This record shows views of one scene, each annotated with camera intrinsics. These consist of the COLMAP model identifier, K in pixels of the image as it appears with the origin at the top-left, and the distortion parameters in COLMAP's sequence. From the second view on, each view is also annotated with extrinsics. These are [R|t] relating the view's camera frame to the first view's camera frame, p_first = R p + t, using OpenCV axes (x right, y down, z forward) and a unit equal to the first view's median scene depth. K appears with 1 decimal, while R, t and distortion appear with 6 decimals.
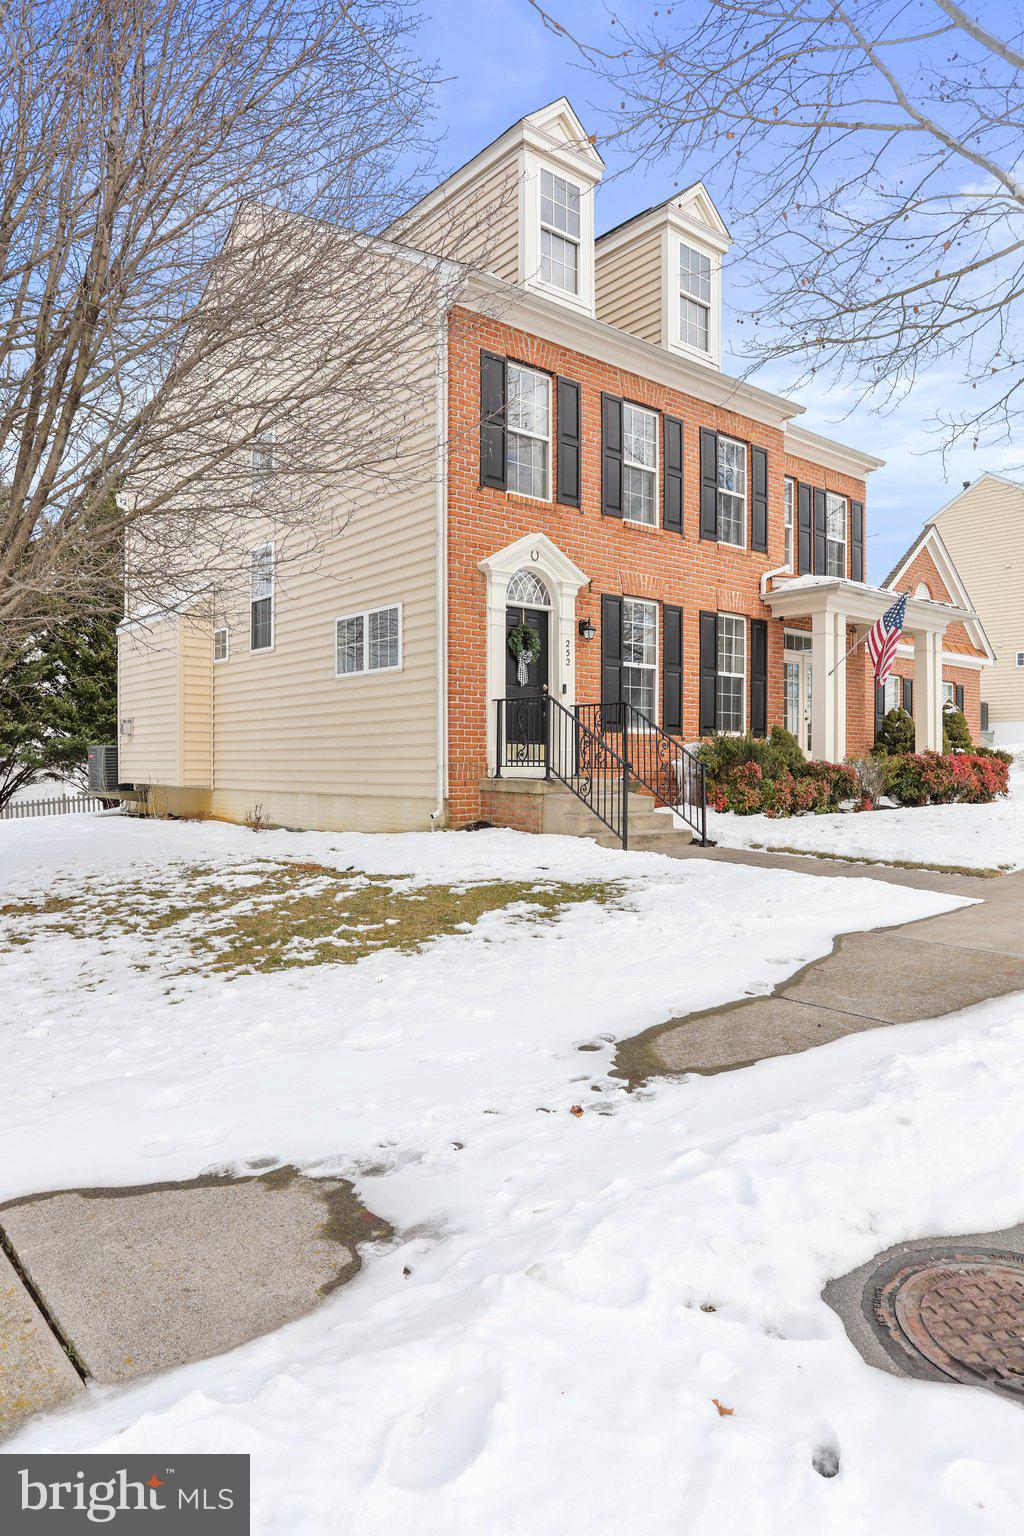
lens RADIAL K [[959.2, 0, 512.0], [0, 959.2, 768.0], [0, 0, 1]] dist [-0.054310, 0.057392]
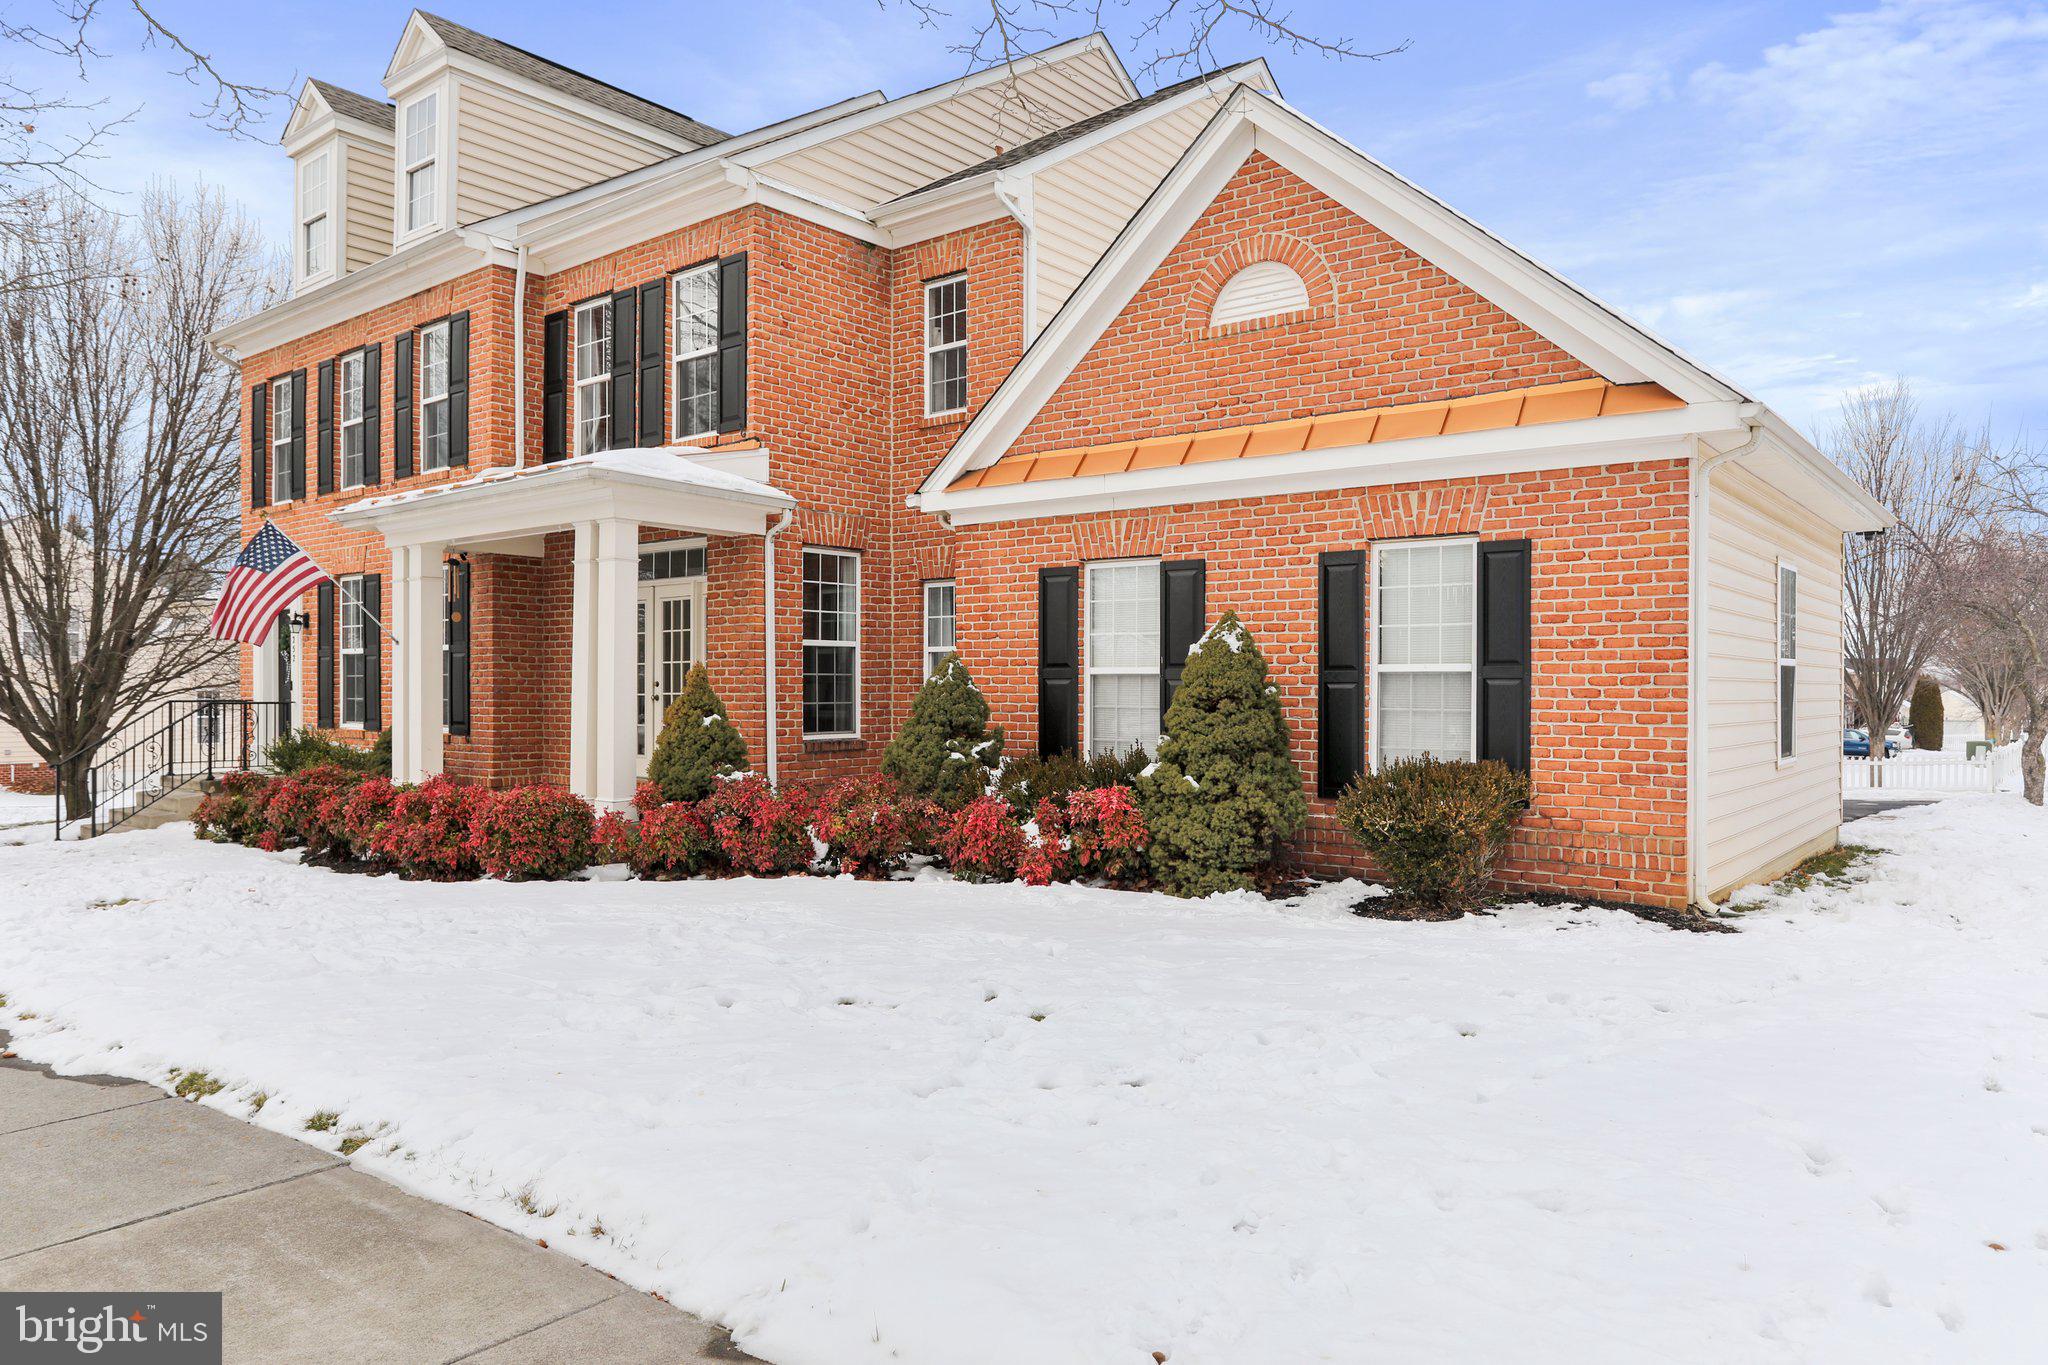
lens RADIAL K [[1337.3, 0, 1024.0], [0, 1337.3, 682.5], [0, 0, 1]] dist [-0.045630, 0.063704]
pose [[0.197955, -0.005966, -0.980193, 1.631818], [-0.001953, 0.999977, -0.006481, -0.081709], [0.980209, 0.003197, 0.197939, 1.541927]]
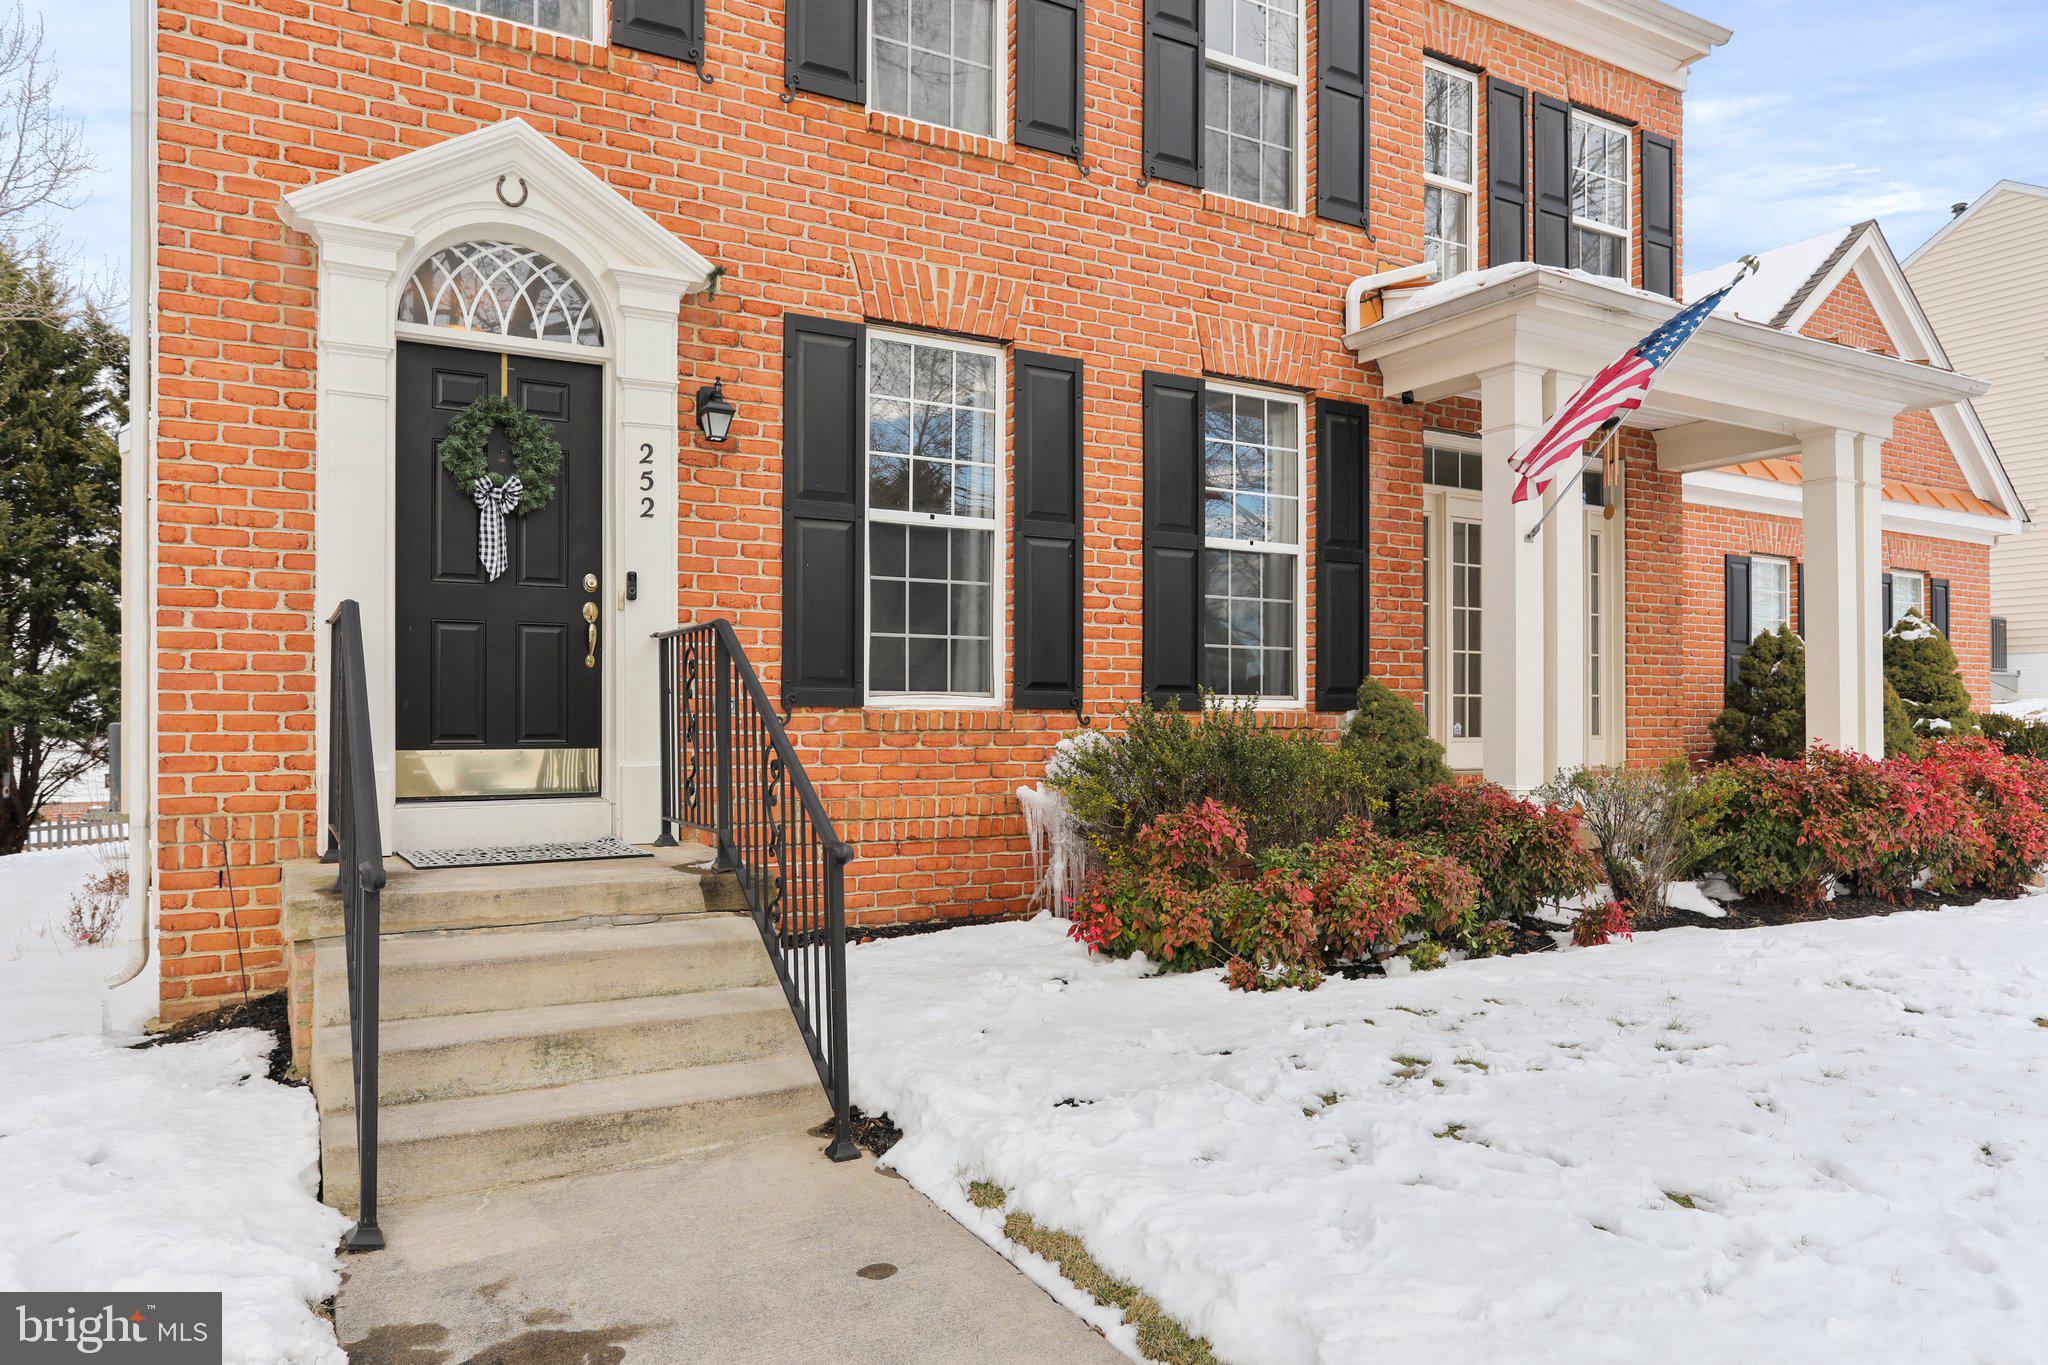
lens RADIAL K [[1335.7, 0, 1023.9], [0, 1335.7, 710.3], [0, 0, 1]] dist [-0.034817, 0.035231]
pose [[0.985272, -0.002799, -0.170973, 0.285356], [0.001228, 0.999956, -0.009298, -0.035160], [0.170992, 0.008951, 0.985232, 0.581783]]
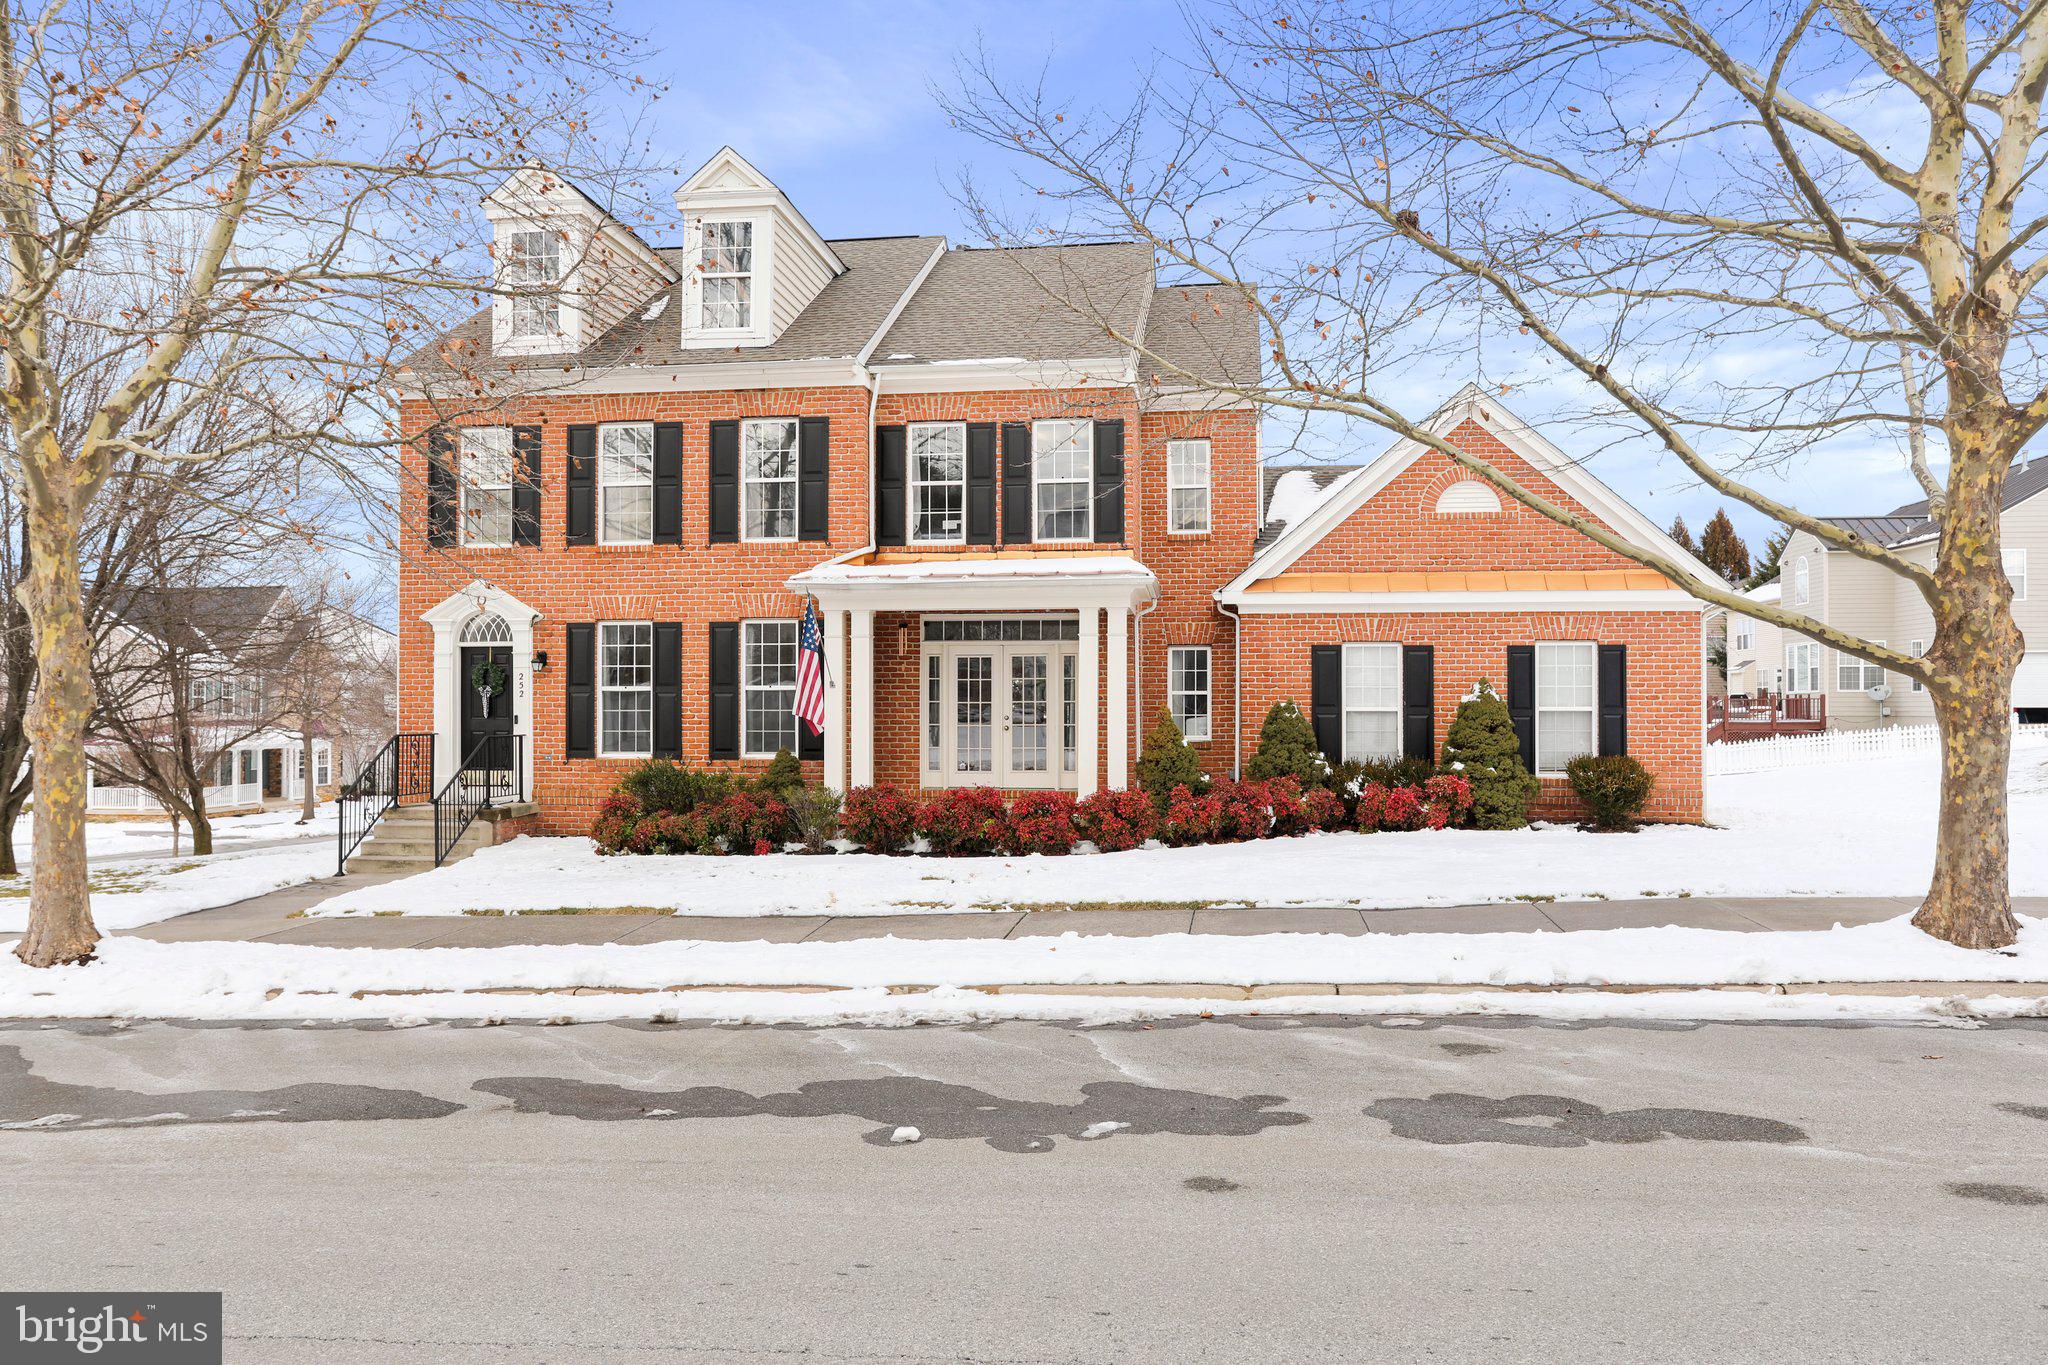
lens RADIAL K [[1470.8, 0, 1024.0], [0, 1470.8, 682.5], [0, 0, 1]] dist [-0.008626, 0.006792]
pose [[0.677011, -0.014207, -0.735836, 1.716083], [0.001785, 0.999842, -0.017663, -0.097783], [0.735971, 0.010645, 0.676929, 0.321550]]
